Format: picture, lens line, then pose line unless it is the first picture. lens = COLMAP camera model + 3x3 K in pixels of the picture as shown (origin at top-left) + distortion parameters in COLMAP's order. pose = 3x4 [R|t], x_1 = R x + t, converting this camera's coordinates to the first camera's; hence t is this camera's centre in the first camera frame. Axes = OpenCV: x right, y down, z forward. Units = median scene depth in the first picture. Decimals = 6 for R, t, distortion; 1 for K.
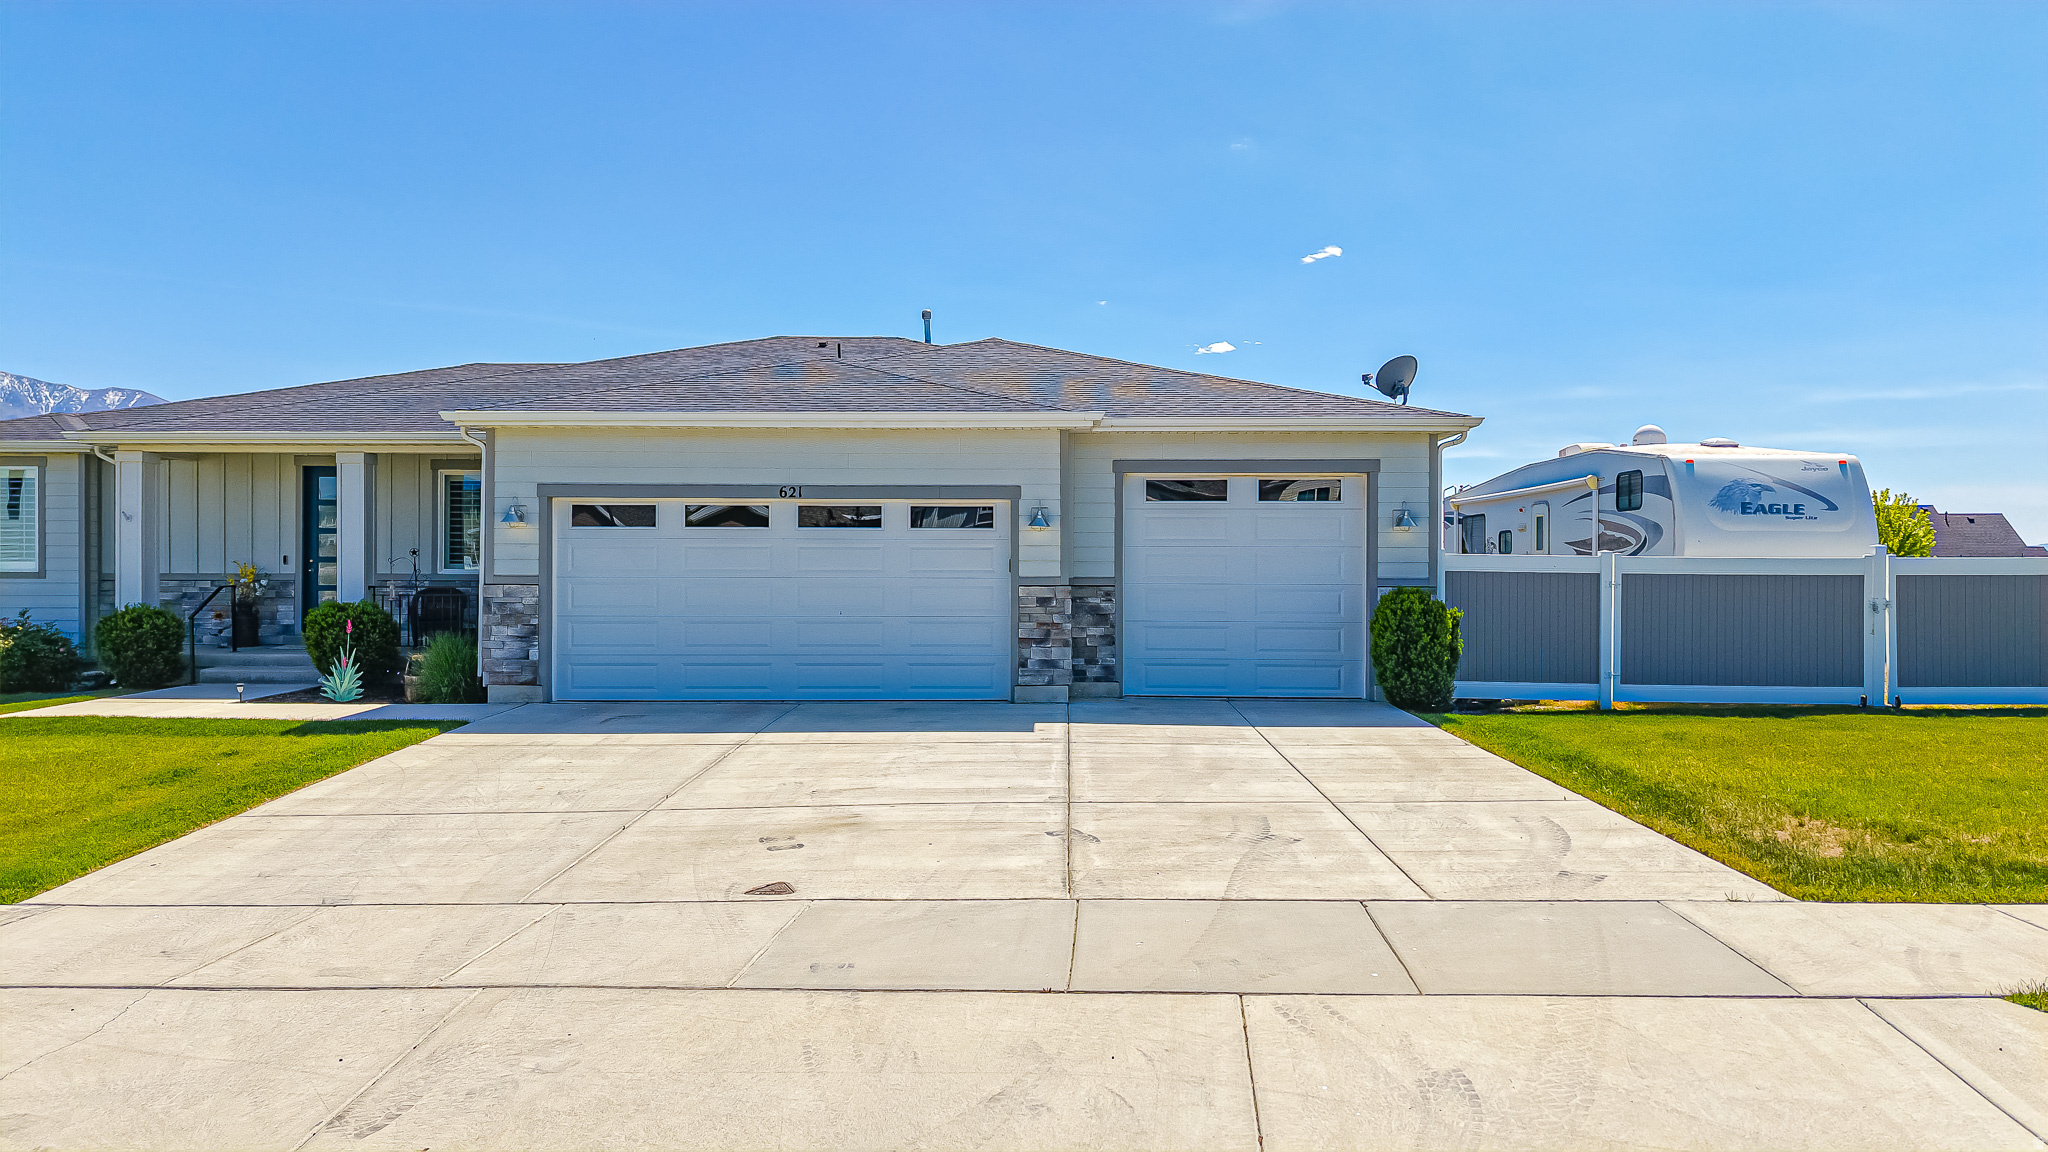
lens RADIAL K [[1367.5, 0, 1023.3], [0, 1367.5, 568.8], [0, 0, 1]] dist [0.047225, -0.053497]
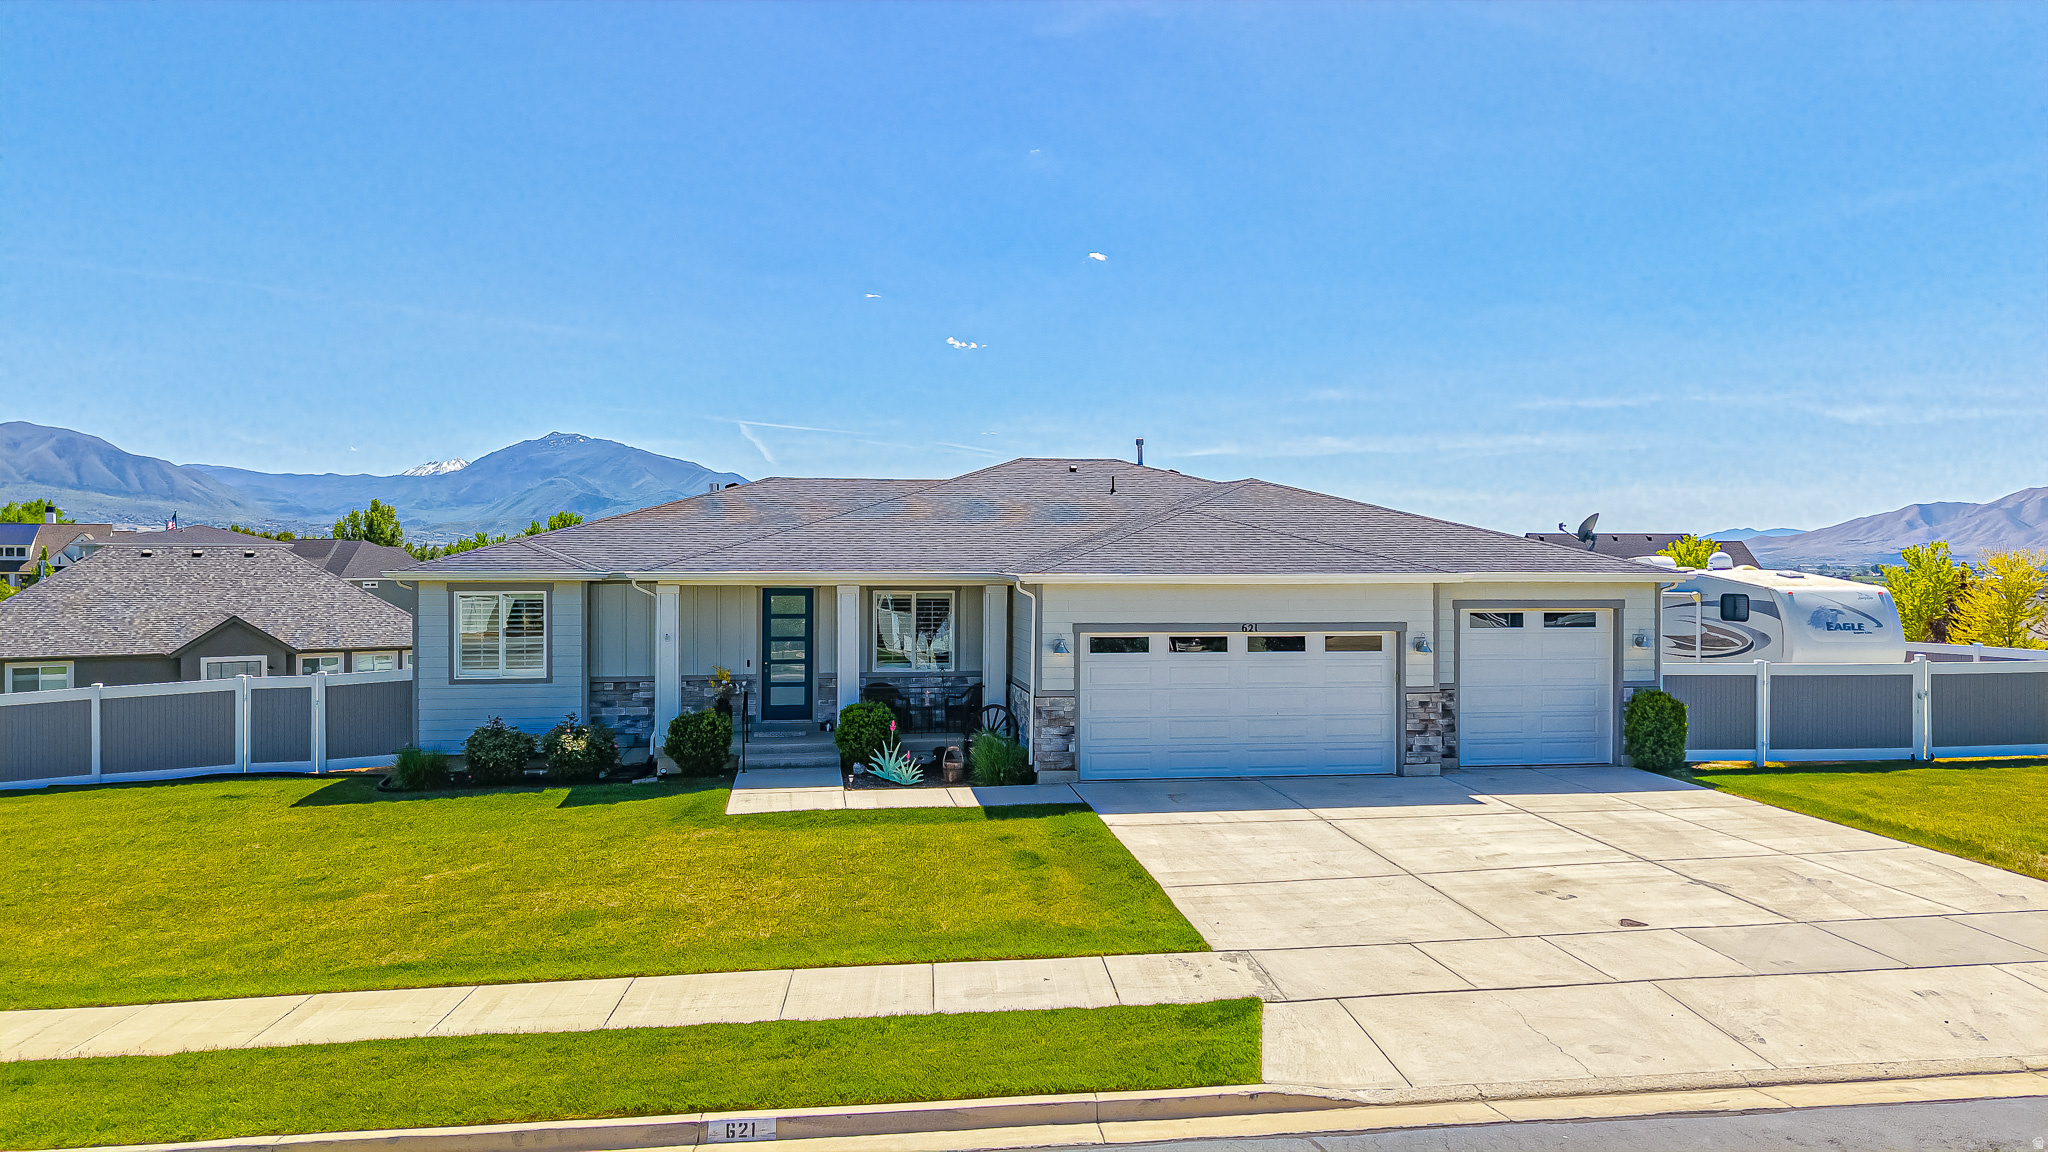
lens RADIAL K [[1367.5, 0, 1022.1], [0, 1367.5, 569.0], [0, 0, 1]] dist [0.047225, -0.053497]
pose [[0.983181, -0.002167, 0.182620, -0.646543], [0.001024, 0.999979, 0.006355, -0.124285], [-0.182630, -0.006061, 0.983163, -0.325118]]
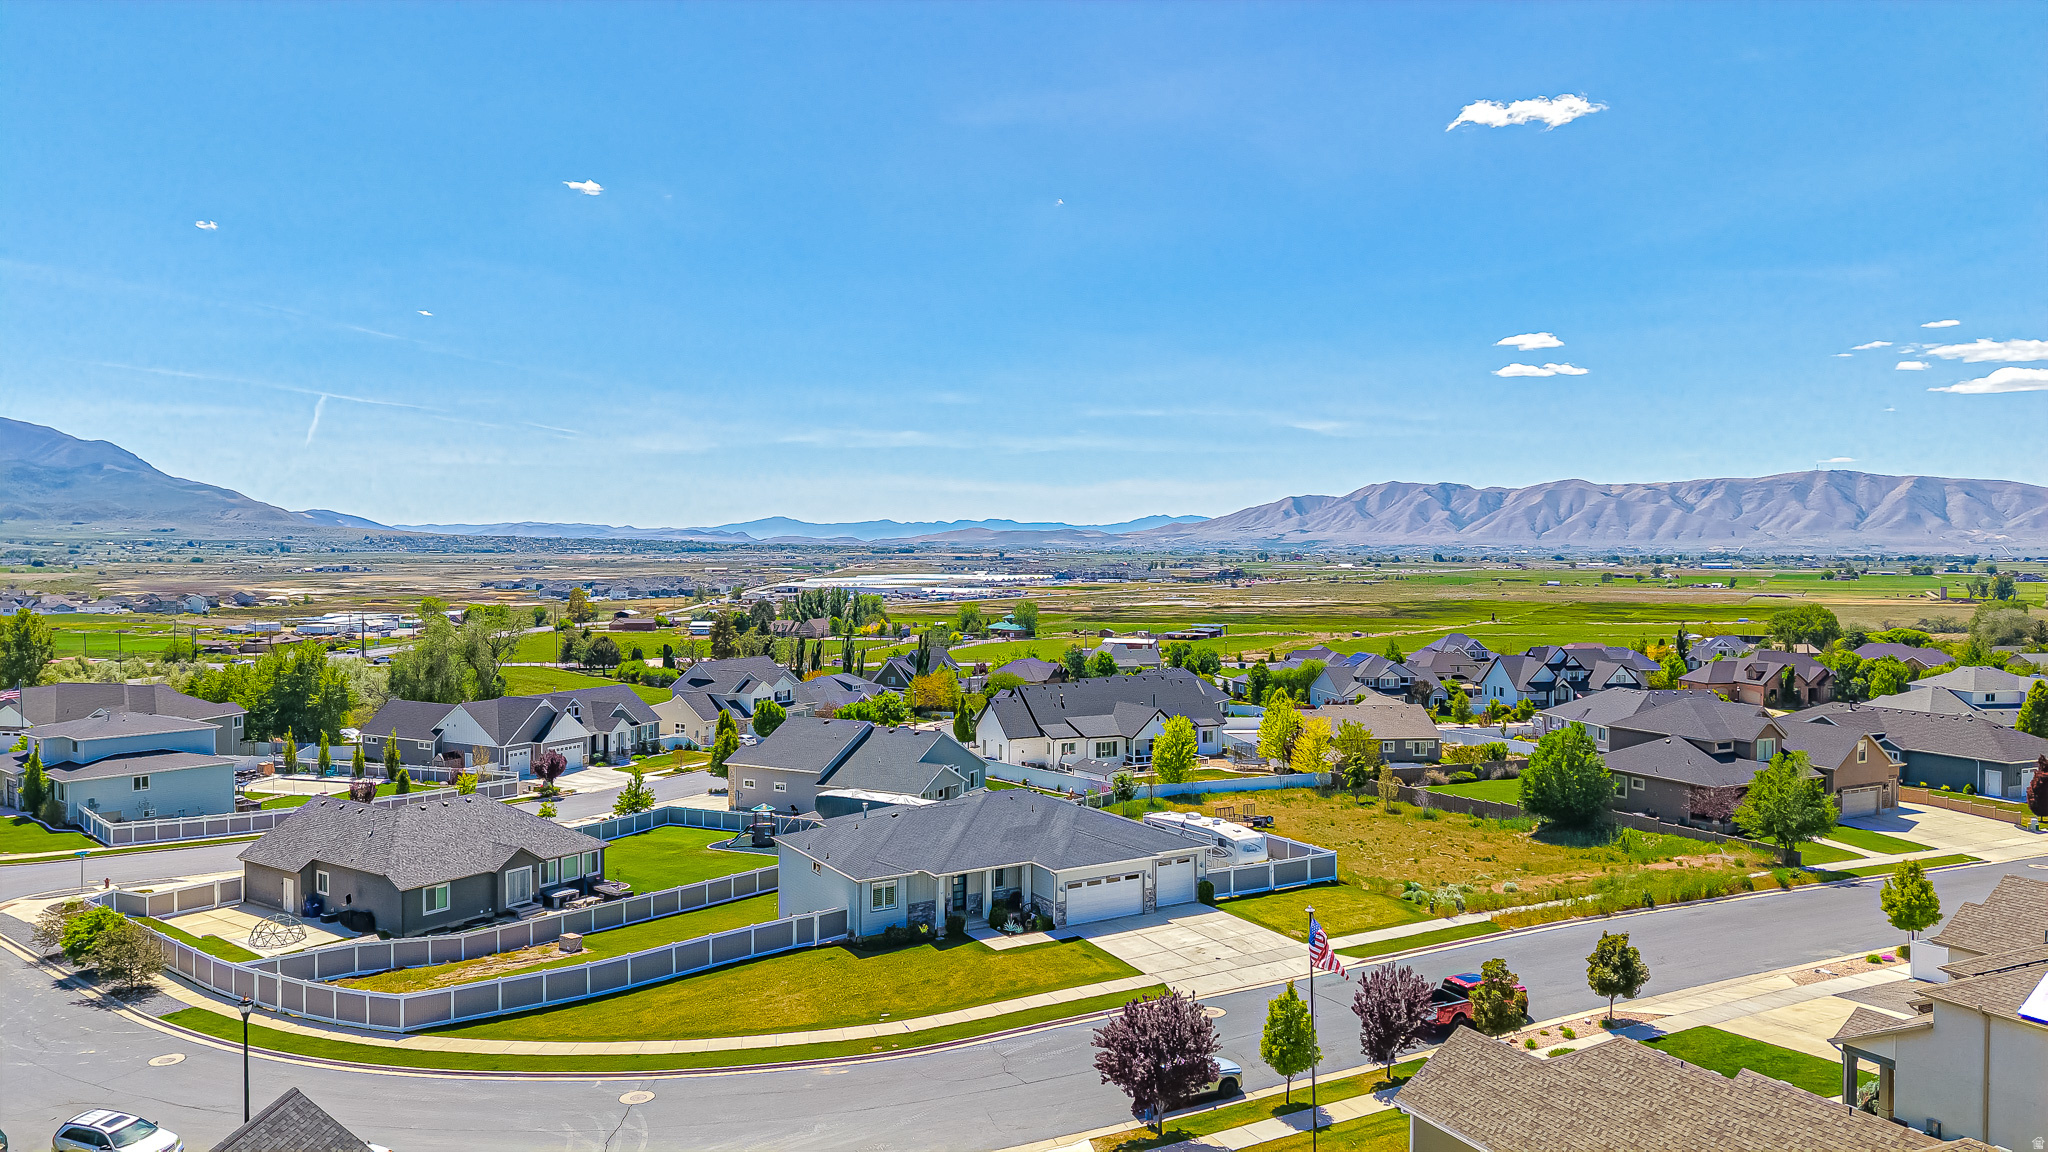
lens RADIAL K [[1367.5, 0, 1028.5], [0, 1367.5, 565.6], [0, 0, 1]] dist [0.047225, -0.053497]
pose [[0.842633, -0.009771, 0.538400, -3.010501], [0.000434, 0.999847, 0.017466, -1.245605], [-0.538488, -0.014484, 0.842509, -2.936905]]
